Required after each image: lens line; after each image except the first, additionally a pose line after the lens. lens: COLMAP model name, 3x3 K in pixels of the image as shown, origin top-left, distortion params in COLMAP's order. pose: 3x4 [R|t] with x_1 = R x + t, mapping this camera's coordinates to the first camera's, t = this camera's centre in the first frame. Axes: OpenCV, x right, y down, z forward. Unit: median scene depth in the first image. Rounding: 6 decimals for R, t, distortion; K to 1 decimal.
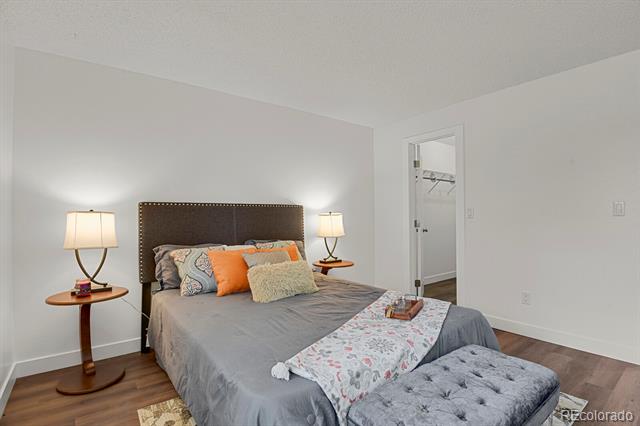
lens RADIAL K [[313.8, 0, 320.0], [0, 313.8, 213.0], [0, 0, 1]] dist [0.038863, -0.000339]
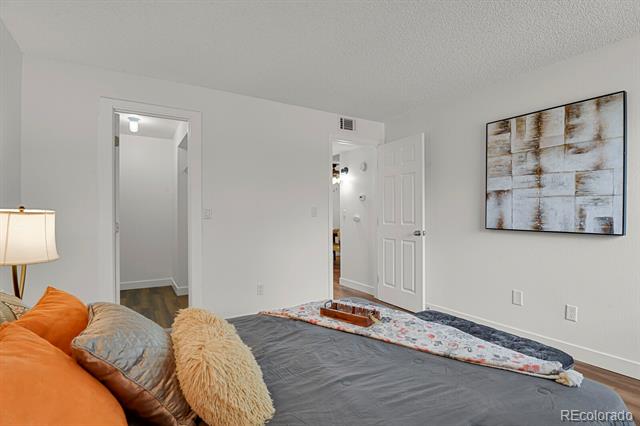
lens RADIAL K [[312.4, 0, 321.8], [0, 312.4, 215.3], [0, 0, 1]] dist [-0.024622, -0.003804]
pose [[0.086787, 0.005162, 0.996213, -0.778799], [-0.014709, 0.999884, -0.003900, 0.012816], [-0.996118, -0.014315, 0.086853, 1.172811]]
